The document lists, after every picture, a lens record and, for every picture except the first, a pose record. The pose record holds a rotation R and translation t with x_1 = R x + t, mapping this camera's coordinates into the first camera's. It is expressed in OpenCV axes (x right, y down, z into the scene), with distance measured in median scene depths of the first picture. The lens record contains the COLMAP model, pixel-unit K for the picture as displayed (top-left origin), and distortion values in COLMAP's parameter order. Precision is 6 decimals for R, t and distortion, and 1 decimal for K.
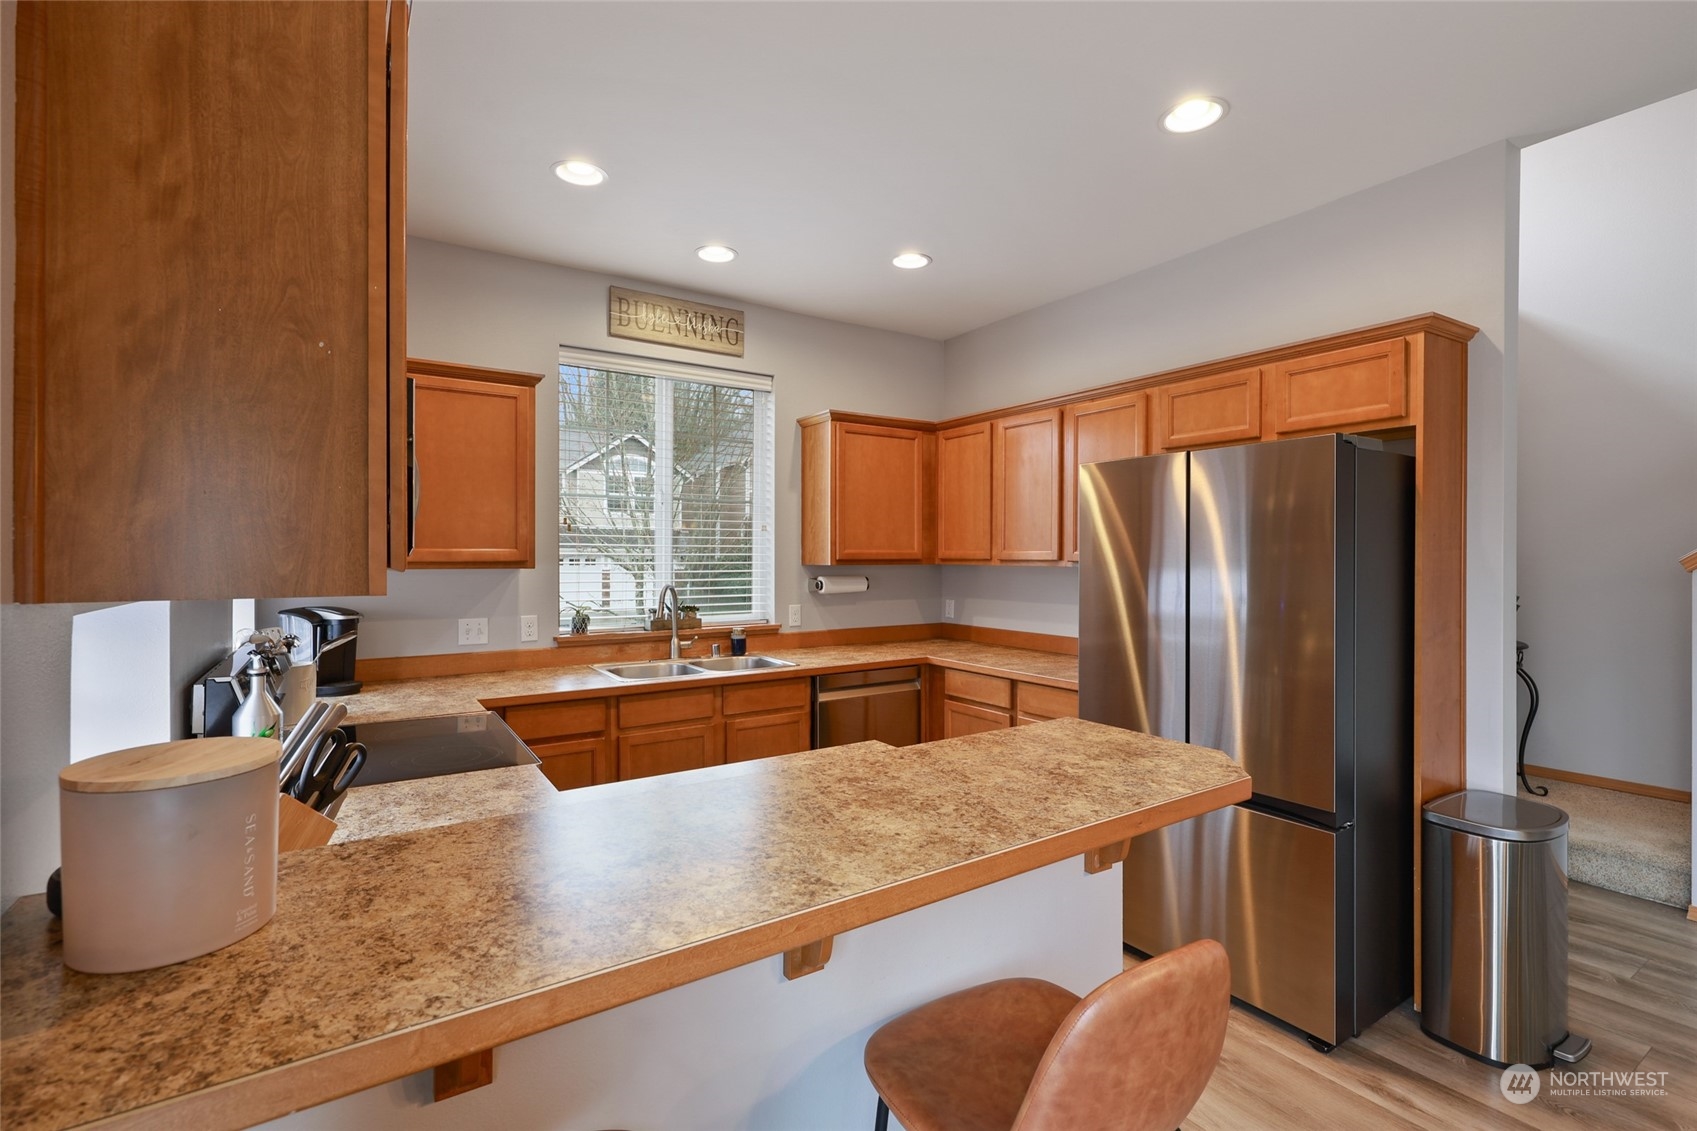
lens RADIAL K [[774.1, 0, 854.9], [0, 774.1, 561.1], [0, 0, 1]] dist [-0.000275, 0.000001]
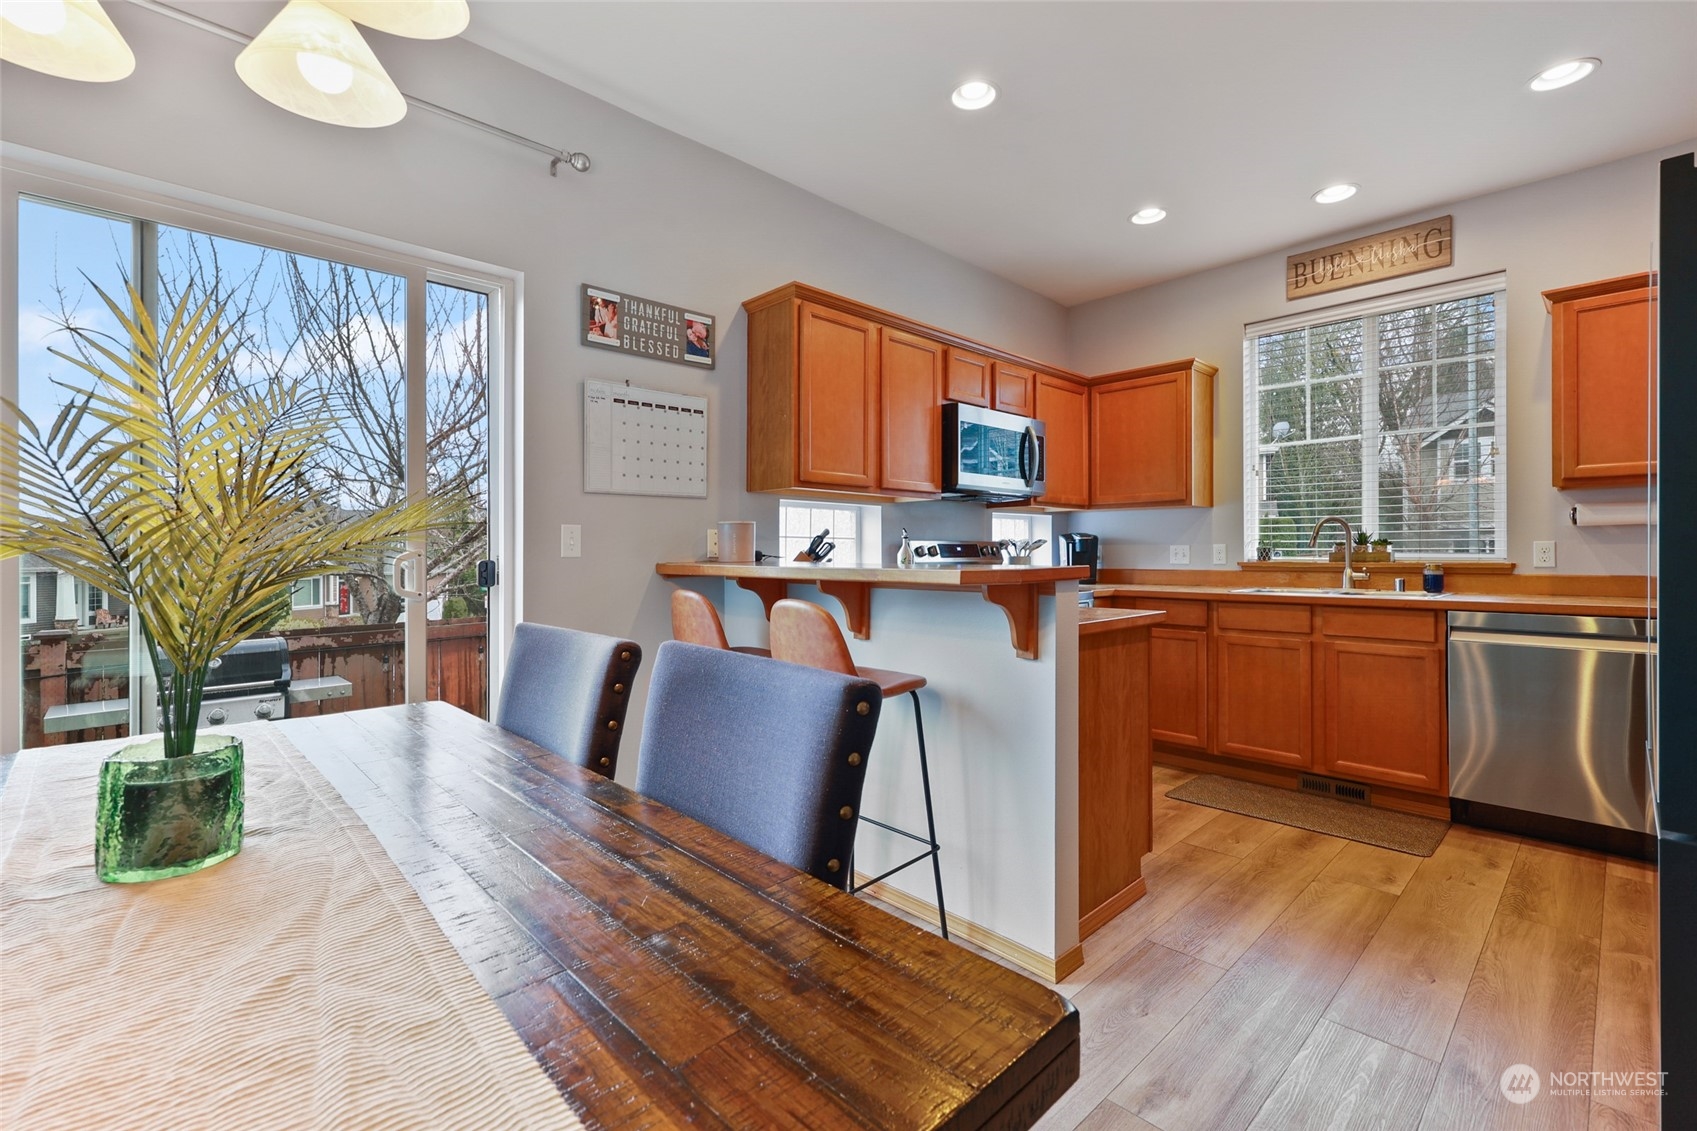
lens RADIAL K [[744.0, 0, 847.6], [0, 744.0, 554.6], [0, 0, 1]] dist [-0.000447, 0.000397]
pose [[0.164709, 0.001512, -0.986341, 0.609290], [-0.002869, 0.999995, 0.001054, 0.077151], [0.986338, 0.002657, 0.164713, 0.165738]]
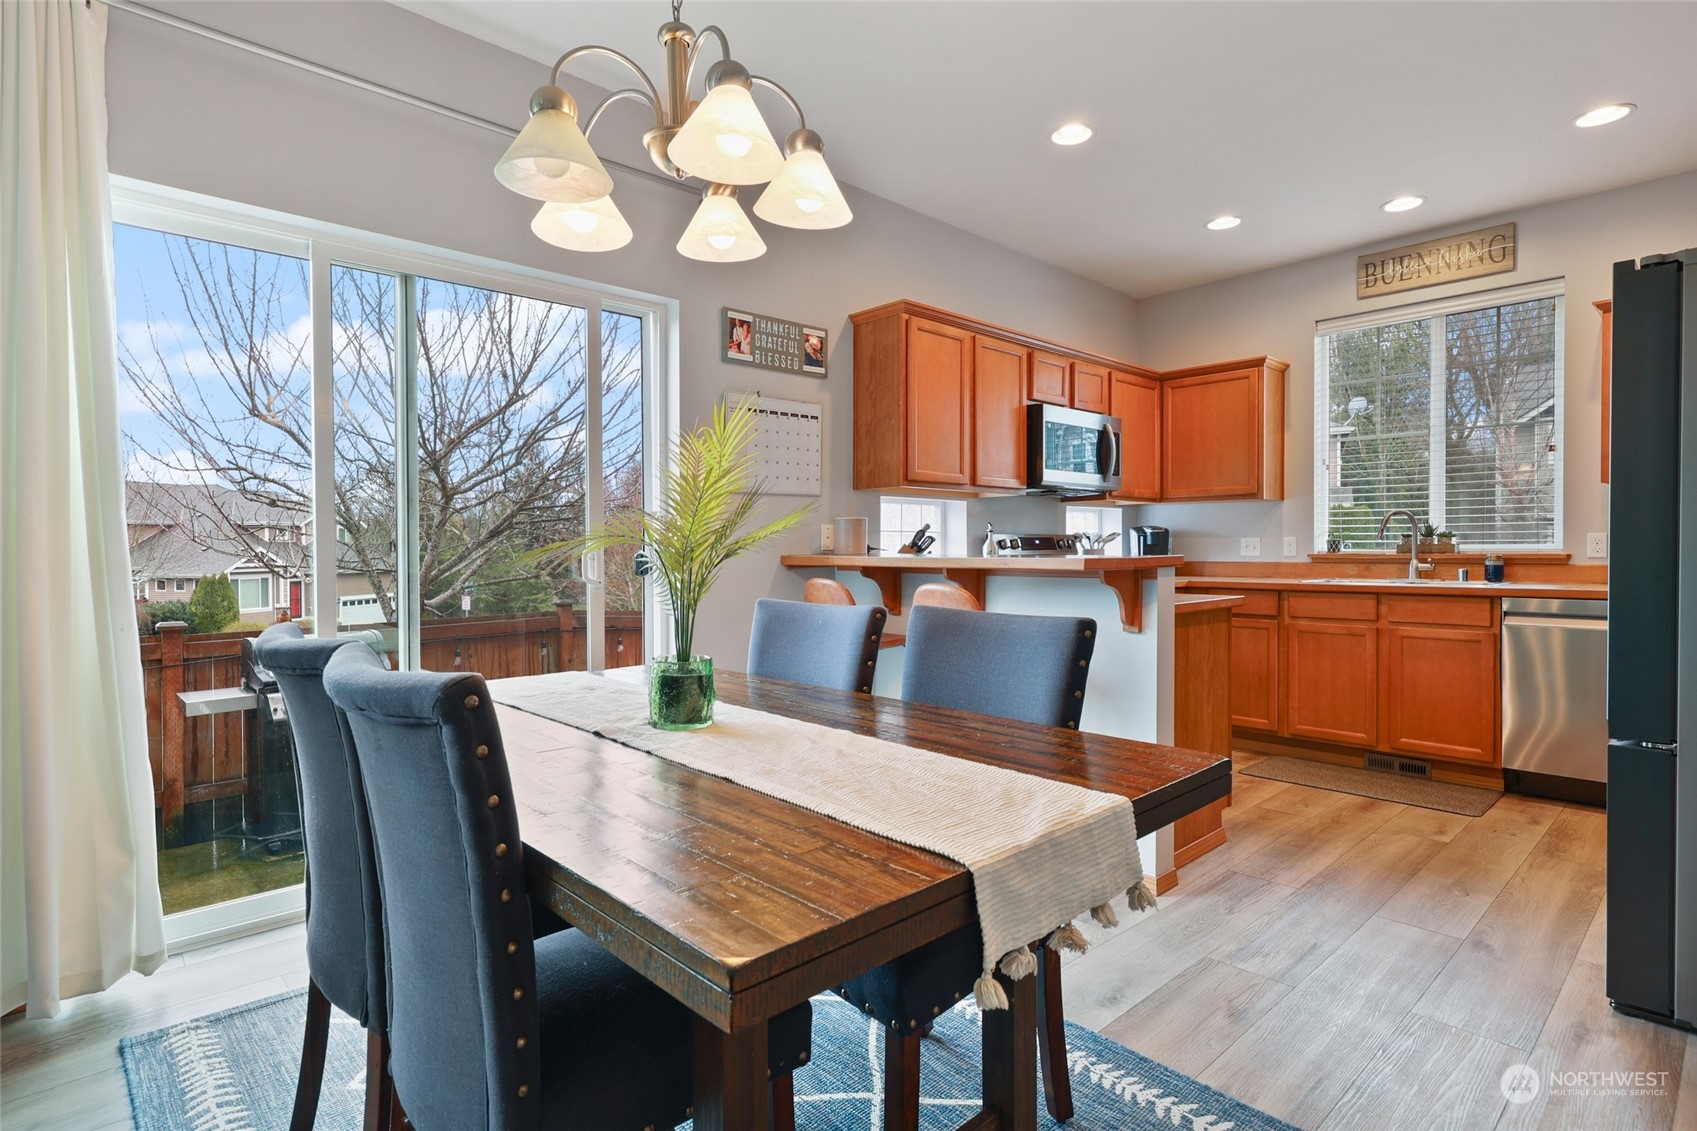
lens RADIAL K [[860.1, 0, 842.4], [0, 860.1, 562.2], [0, 0, 1]] dist [-0.000298, 0.000046]
pose [[0.152059, 0.015745, -0.988246, 0.794695], [-0.000209, 0.999874, 0.015898, 0.079391], [0.988371, -0.002211, 0.152043, 0.024722]]
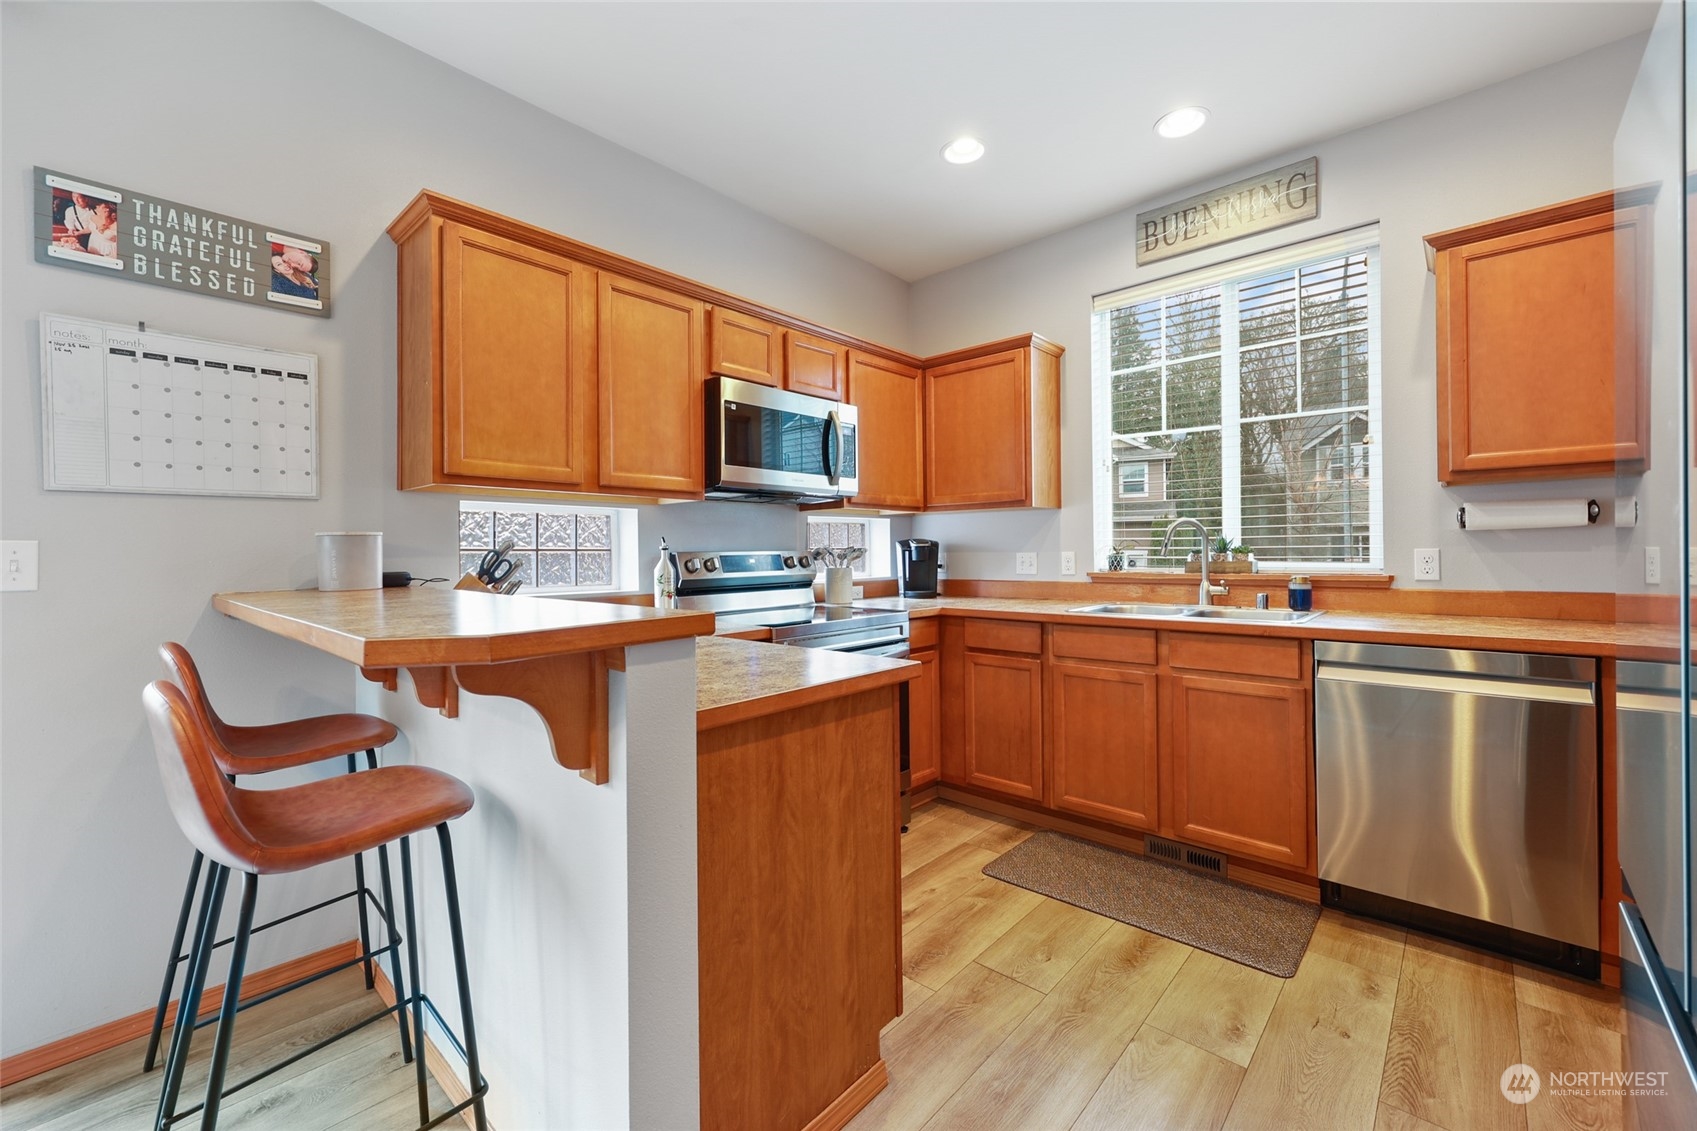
lens RADIAL K [[690.2, 0, 848.3], [0, 690.2, 553.3], [0, 0, 1]] dist [-0.000331, 0.000228]
pose [[0.235202, -0.000580, -0.971946, 0.407872], [0.005674, 0.999984, 0.000777, 0.061469], [0.971930, -0.005698, 0.235202, 0.406158]]
